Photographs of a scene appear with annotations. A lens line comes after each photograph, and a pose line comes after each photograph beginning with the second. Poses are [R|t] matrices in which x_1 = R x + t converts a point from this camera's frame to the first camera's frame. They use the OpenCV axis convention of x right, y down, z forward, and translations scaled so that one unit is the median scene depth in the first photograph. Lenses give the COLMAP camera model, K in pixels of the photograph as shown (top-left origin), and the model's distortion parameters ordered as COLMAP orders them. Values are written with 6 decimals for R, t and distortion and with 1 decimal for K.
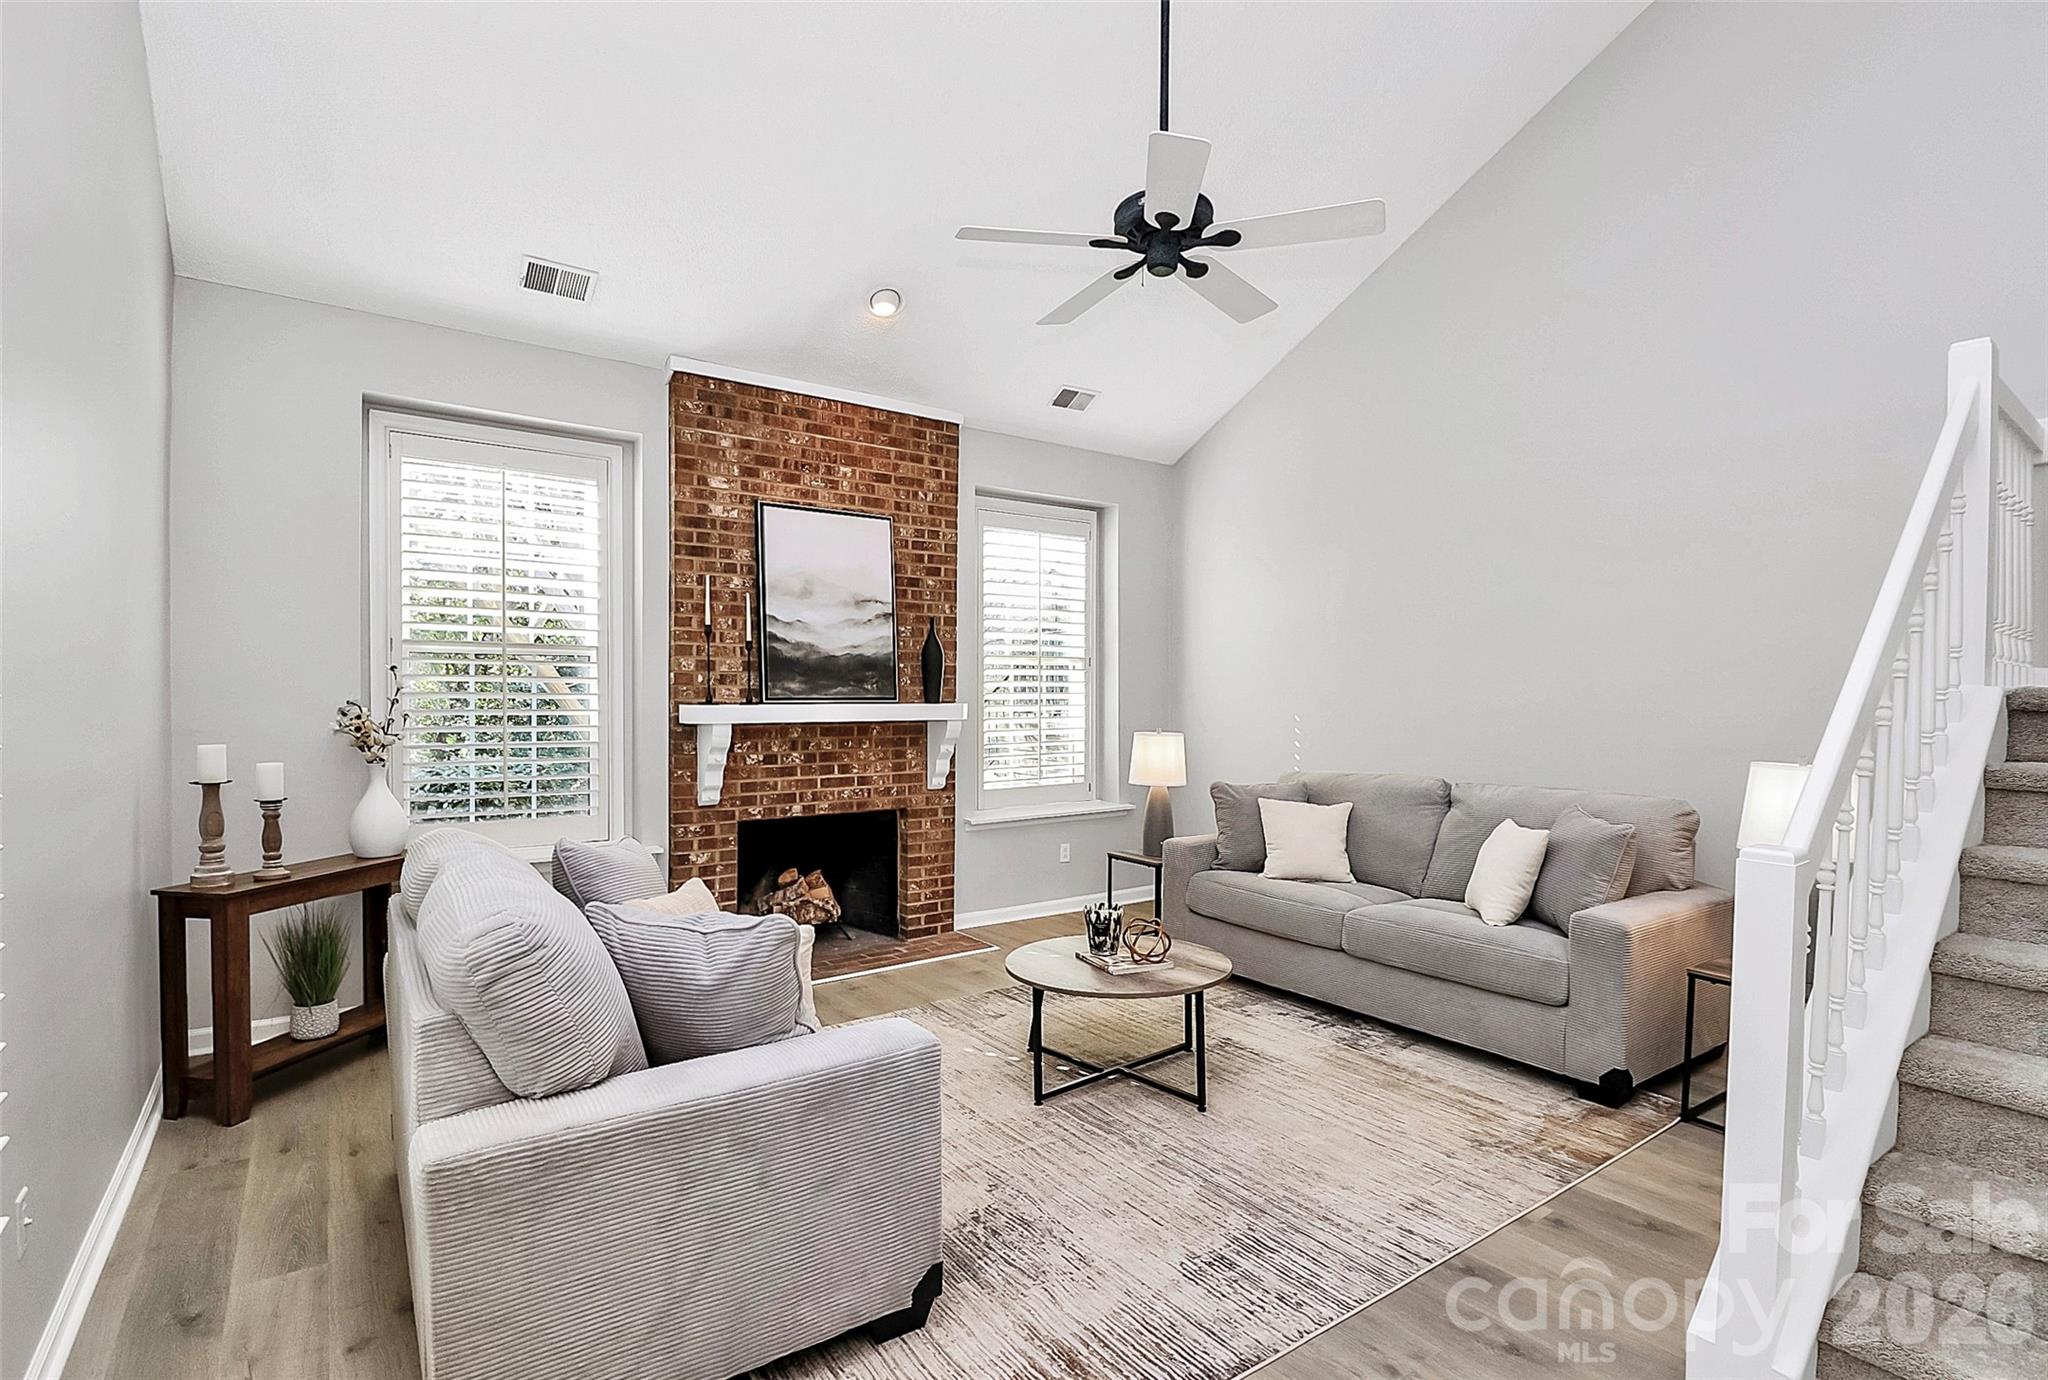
lens RADIAL K [[983.2, 0, 1040.5], [0, 983.2, 779.0], [0, 0, 1]] dist [0.002485, 0.000375]
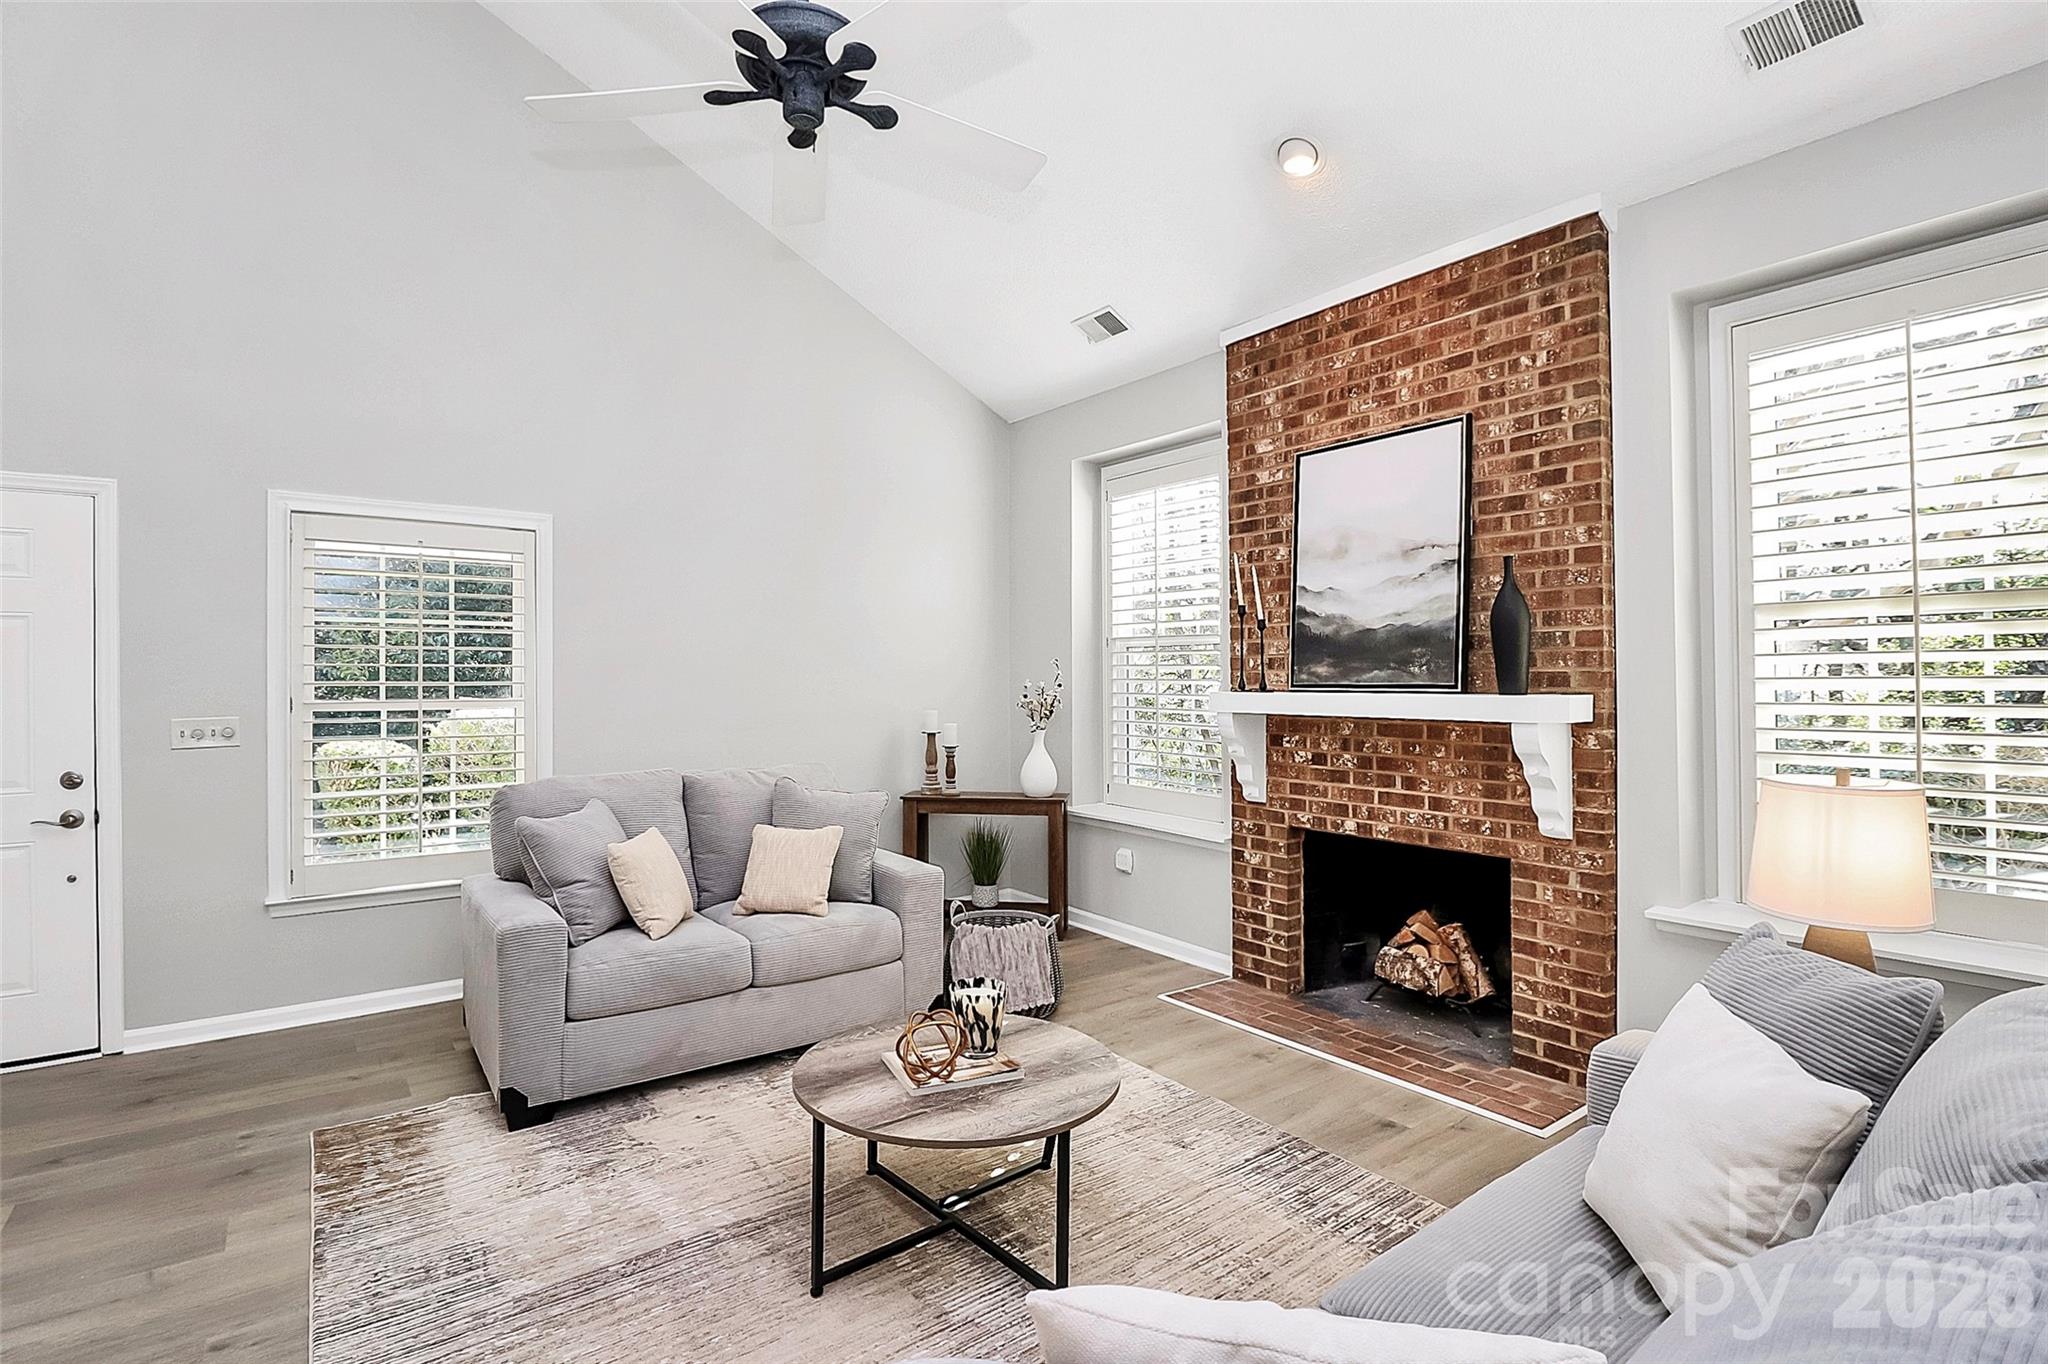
lens RADIAL K [[959.6, 0, 1027.5], [0, 959.6, 725.6], [0, 0, 1]] dist [0.000080, -0.010304]
pose [[0.011450, 0.046421, -0.998856, 0.530515], [-0.085250, 0.995330, 0.045280, -0.063998], [0.996294, 0.084634, 0.015354, 0.748986]]
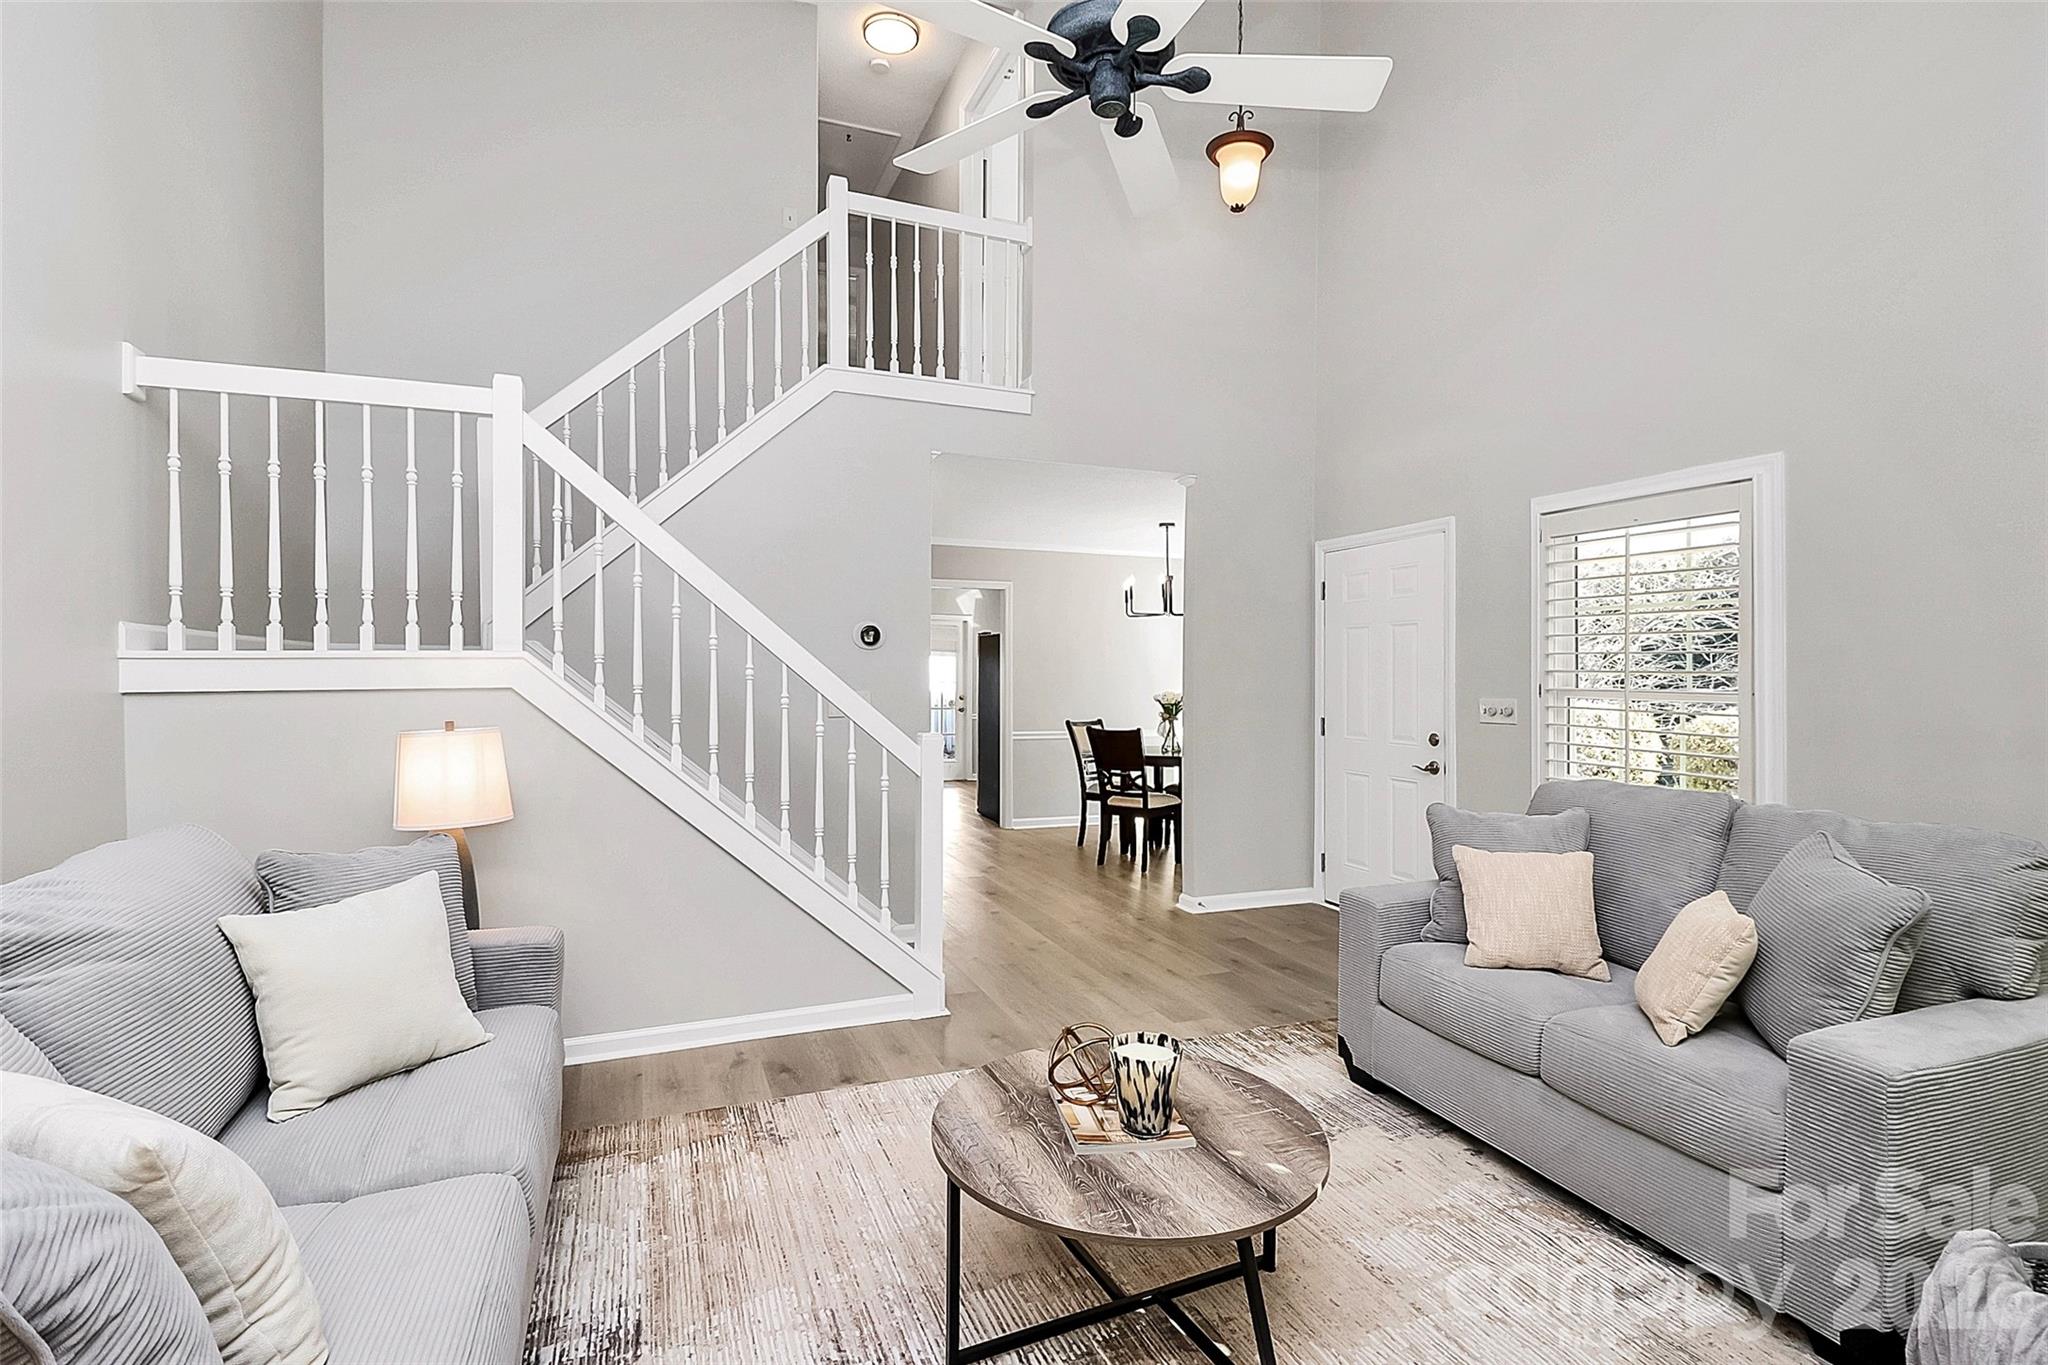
lens RADIAL K [[973.6, 0, 1021.7], [0, 973.6, 673.2], [0, 0, 1]] dist [0.016371, -0.013990]
pose [[-0.966142, -0.002861, 0.257994, -0.009005], [0.020568, 0.995902, 0.088069, -0.098360], [-0.257189, 0.090394, -0.962124, 1.132949]]
